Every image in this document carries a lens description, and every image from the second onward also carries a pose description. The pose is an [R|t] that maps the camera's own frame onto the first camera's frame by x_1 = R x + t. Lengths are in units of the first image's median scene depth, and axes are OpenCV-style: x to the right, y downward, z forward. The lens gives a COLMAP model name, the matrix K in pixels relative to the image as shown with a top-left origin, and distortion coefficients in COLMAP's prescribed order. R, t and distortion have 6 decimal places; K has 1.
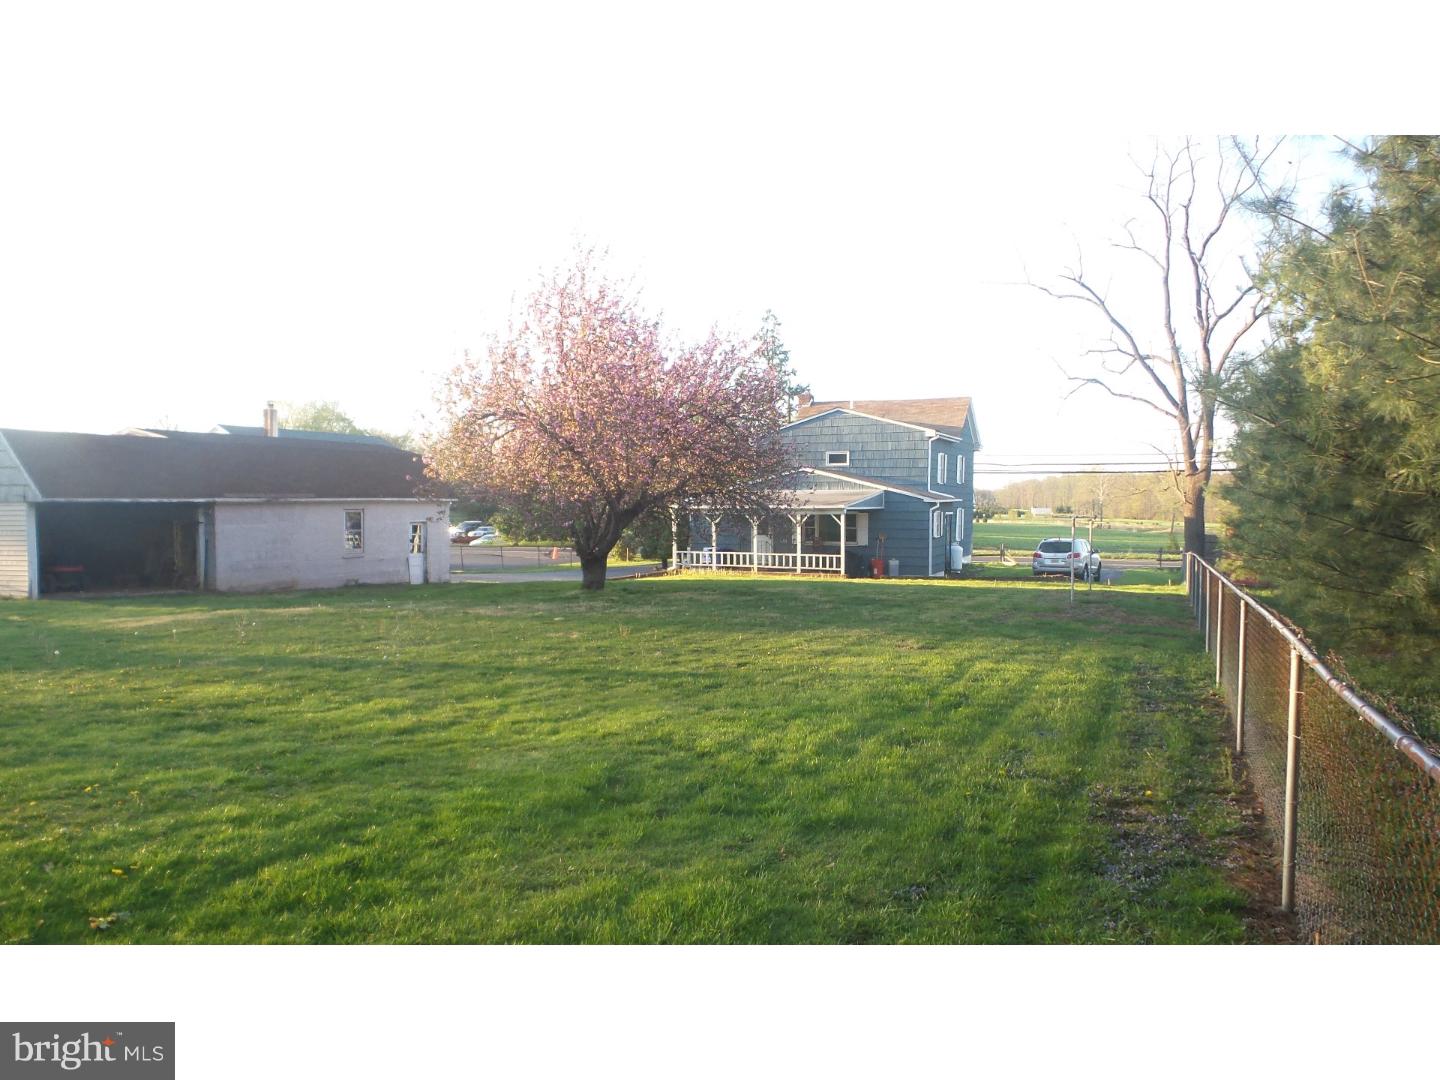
lens RADIAL K [[973.6, 0, 720.8], [0, 973.6, 533.0], [0, 0, 1]] dist [0.000351, 0.002404]
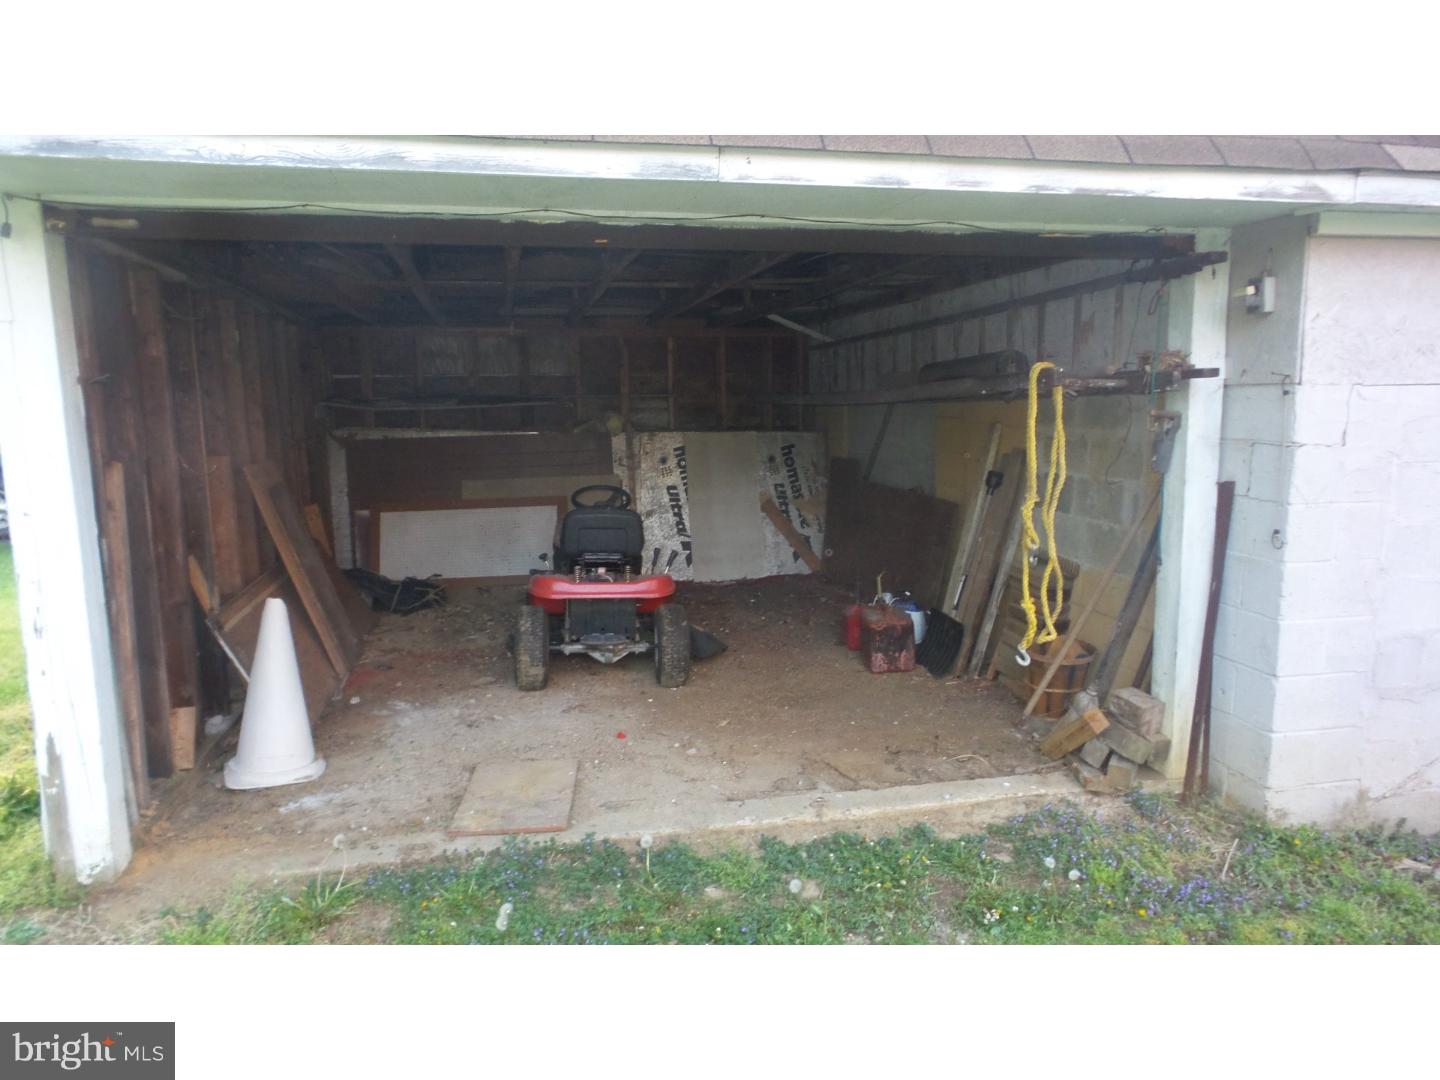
lens RADIAL K [[973.6, 0, 722.3], [0, 973.6, 536.2], [0, 0, 1]] dist [0.000351, 0.002404]
pose [[0.572104, 0.130170, -0.809785, -0.450867], [-0.013396, 0.988677, 0.149462, -0.007238], [0.820071, -0.074660, 0.567370, 0.851800]]
